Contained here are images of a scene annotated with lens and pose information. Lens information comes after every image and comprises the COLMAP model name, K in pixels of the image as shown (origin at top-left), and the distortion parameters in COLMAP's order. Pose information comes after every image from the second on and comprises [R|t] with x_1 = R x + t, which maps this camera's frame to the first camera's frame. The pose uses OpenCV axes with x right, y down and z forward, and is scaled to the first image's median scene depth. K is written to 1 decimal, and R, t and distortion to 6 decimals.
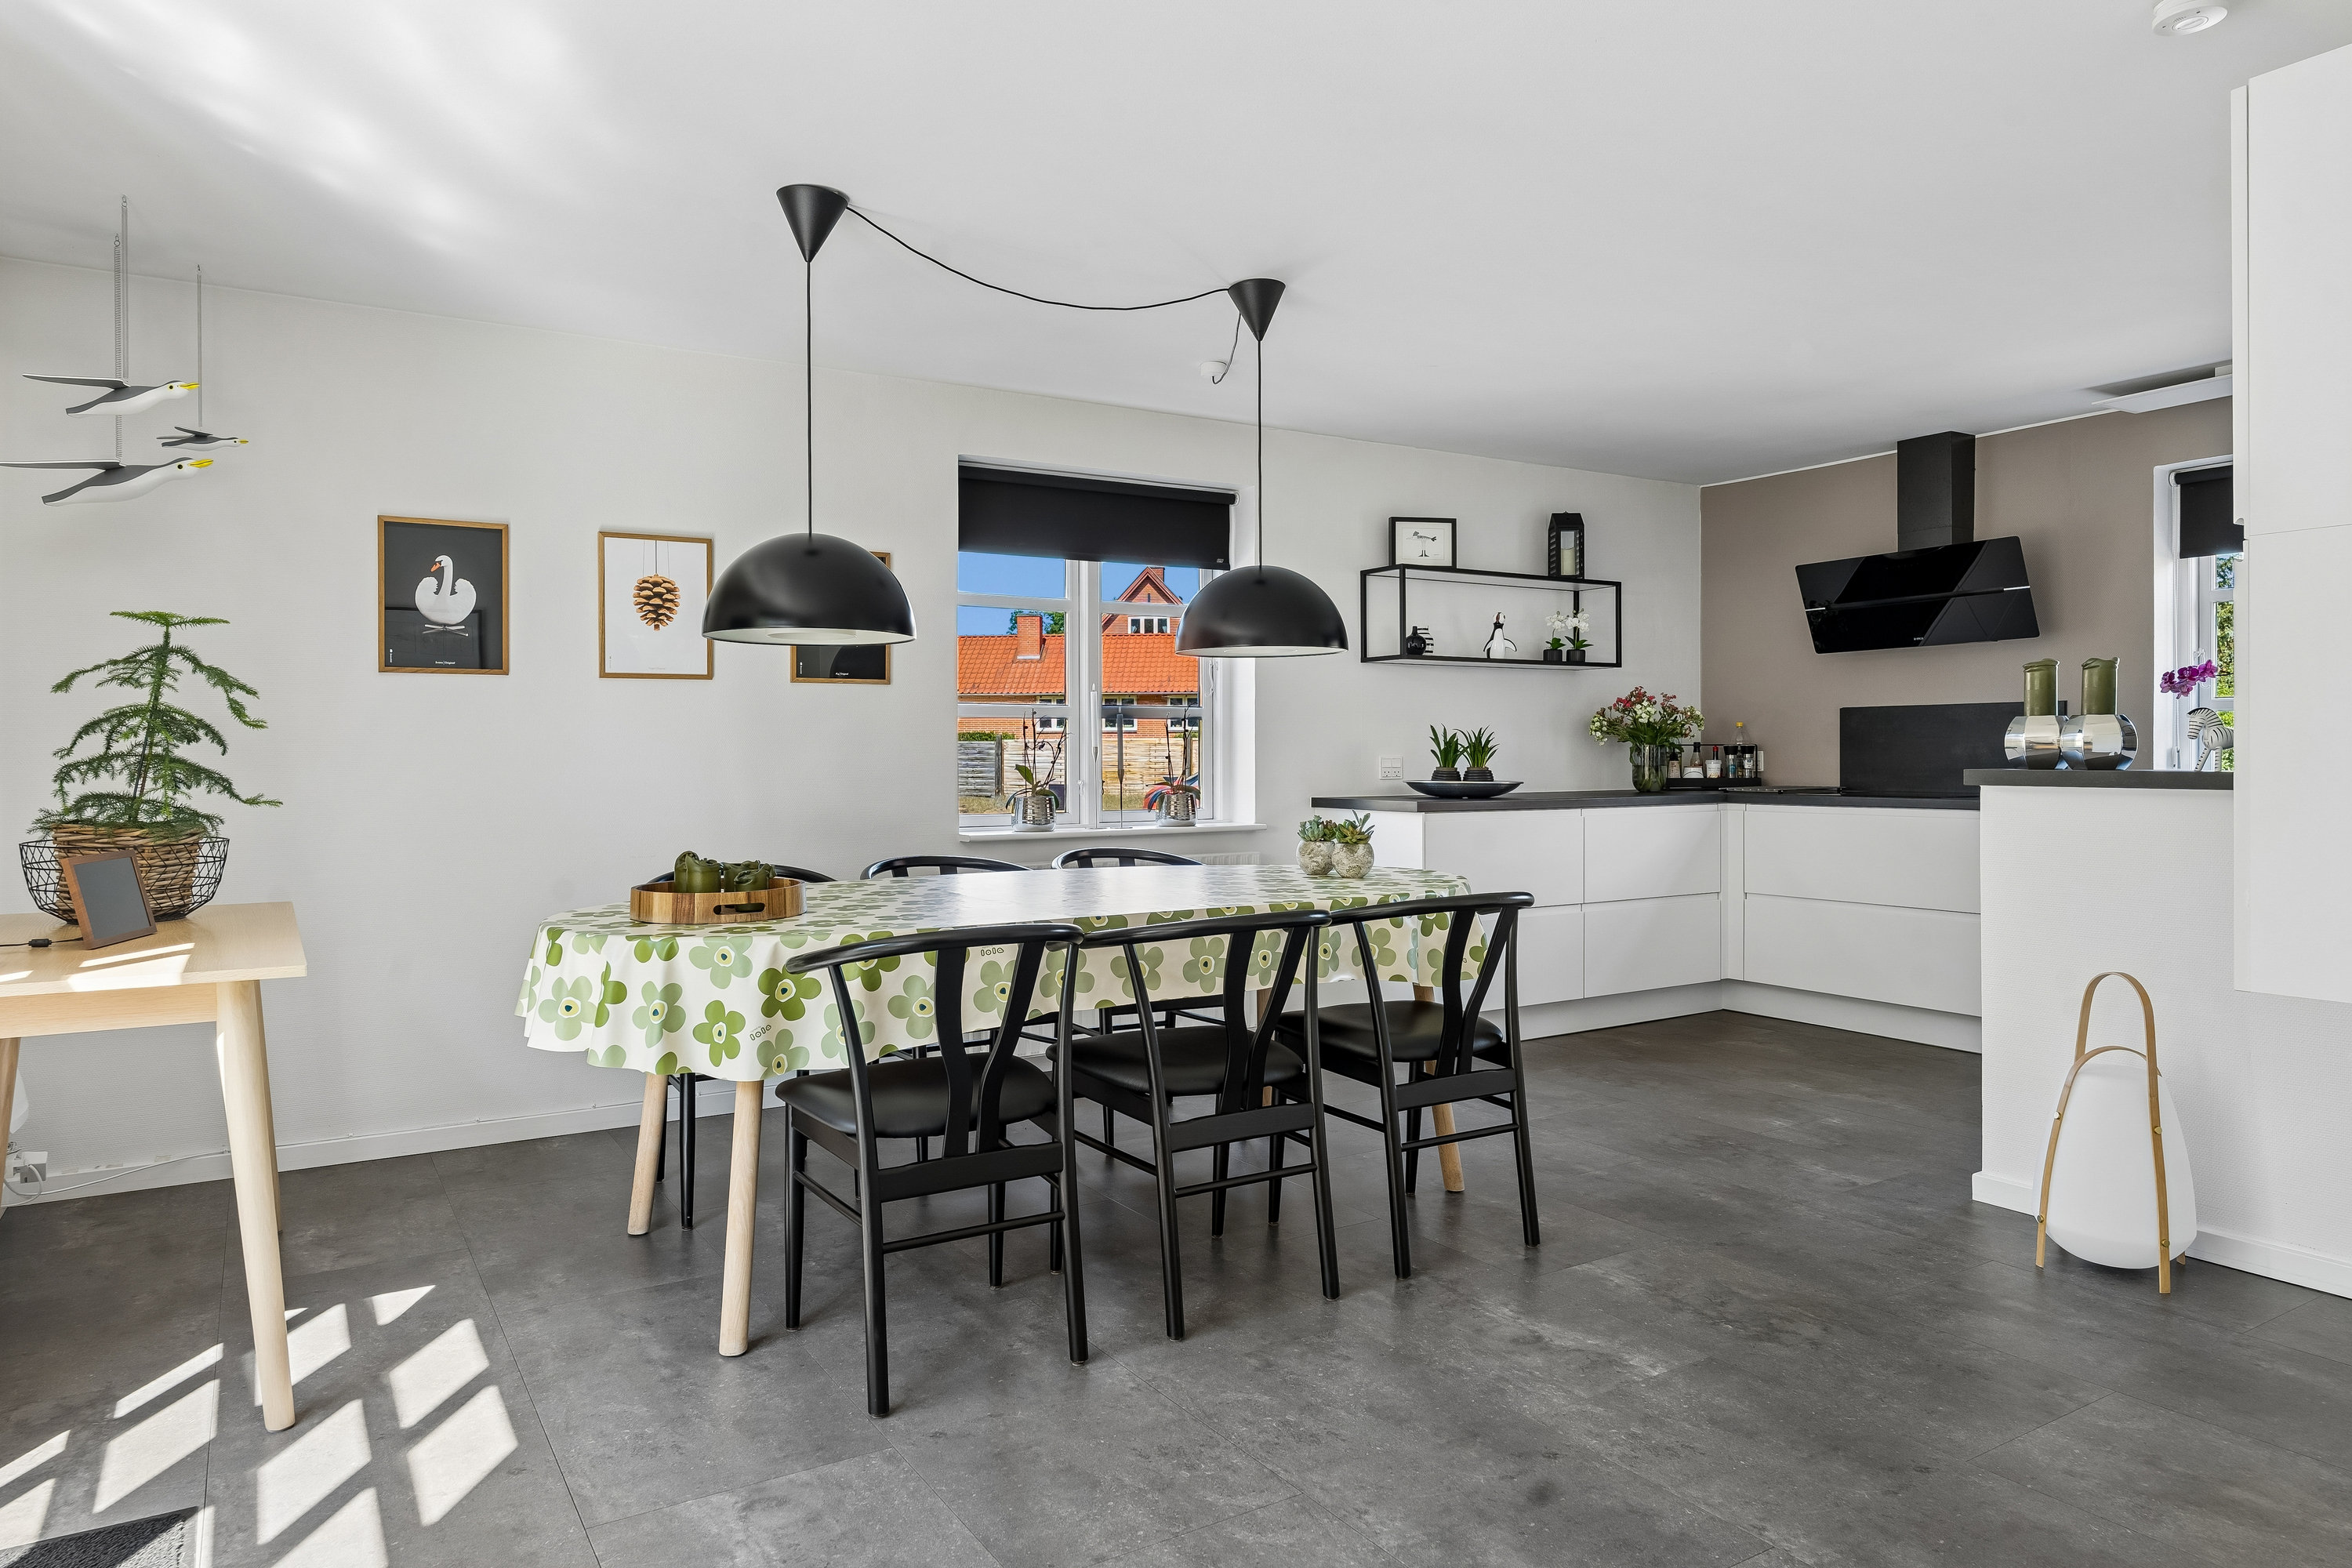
lens RADIAL K [[1460.7, 0, 1166.8], [0, 1460.7, 771.2], [0, 0, 1]] dist [-0.001118, -0.001085]
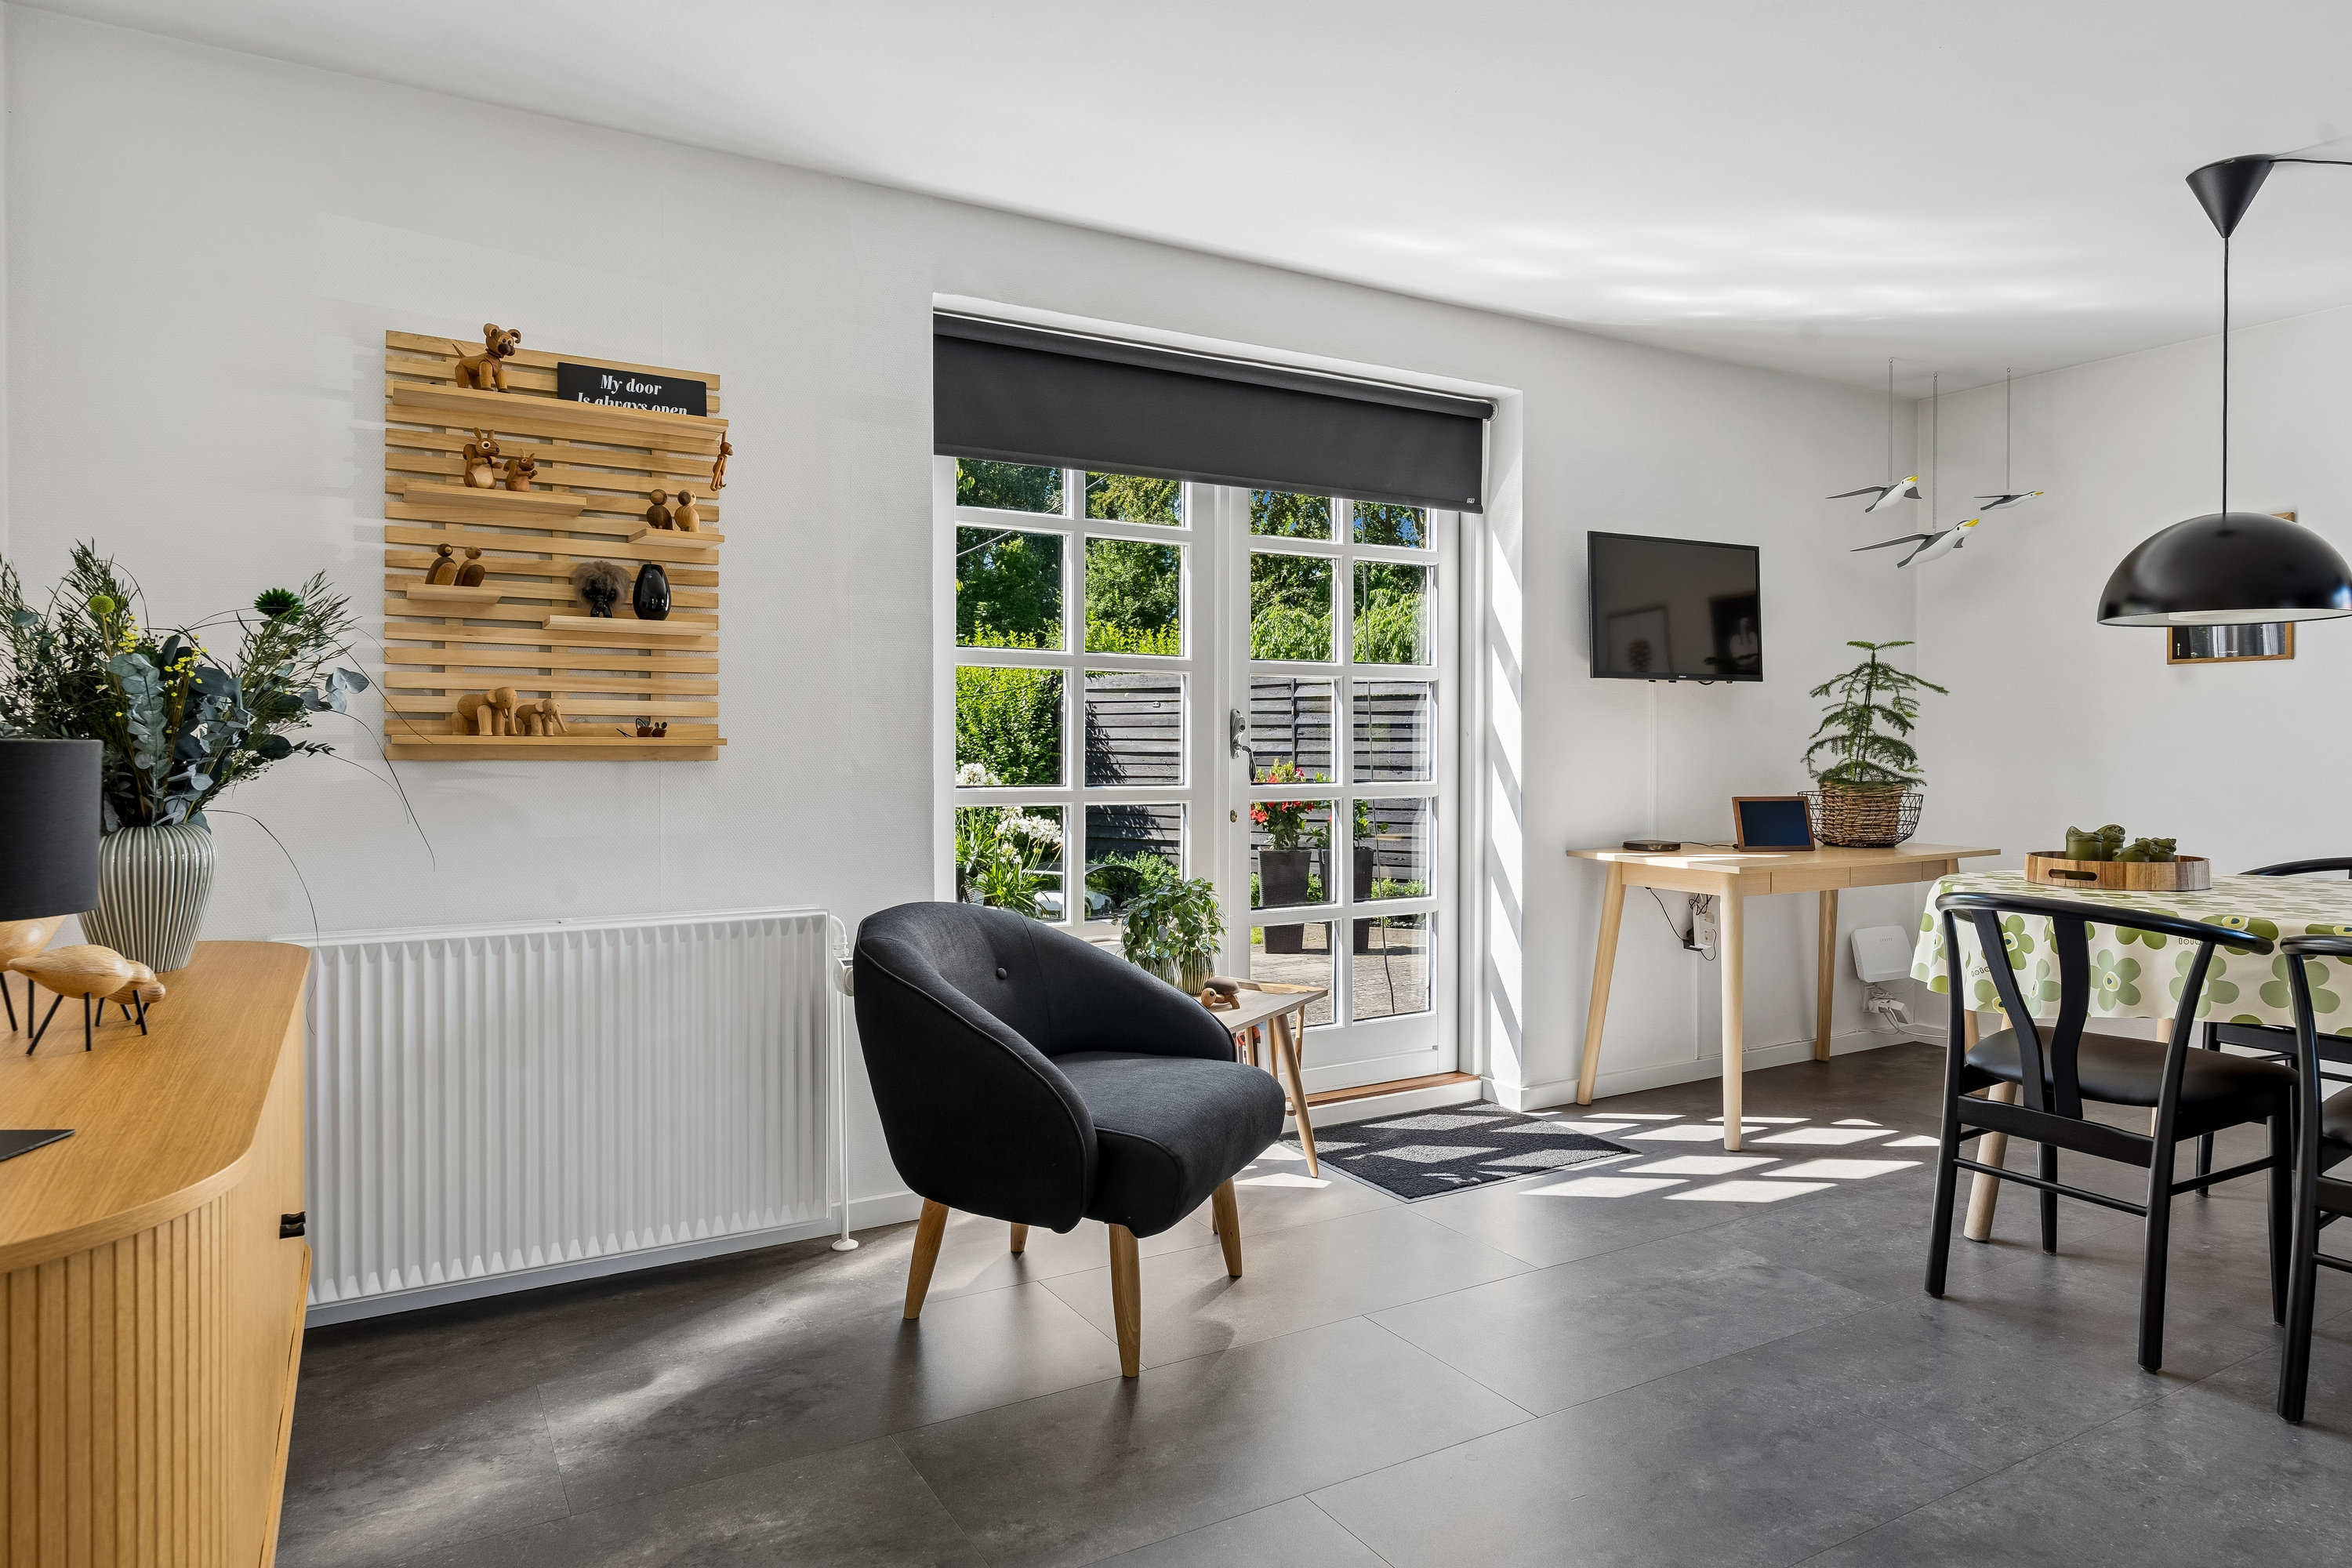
lens RADIAL K [[1422.0, 0, 1166.3], [0, 1422.0, 767.3], [0, 0, 1]] dist [0.005535, 0.001236]
pose [[-0.040590, 0.022559, -0.998921, 0.905226], [-0.012703, 0.999653, 0.023092, -0.004811], [0.999095, 0.013626, -0.040289, 0.389570]]
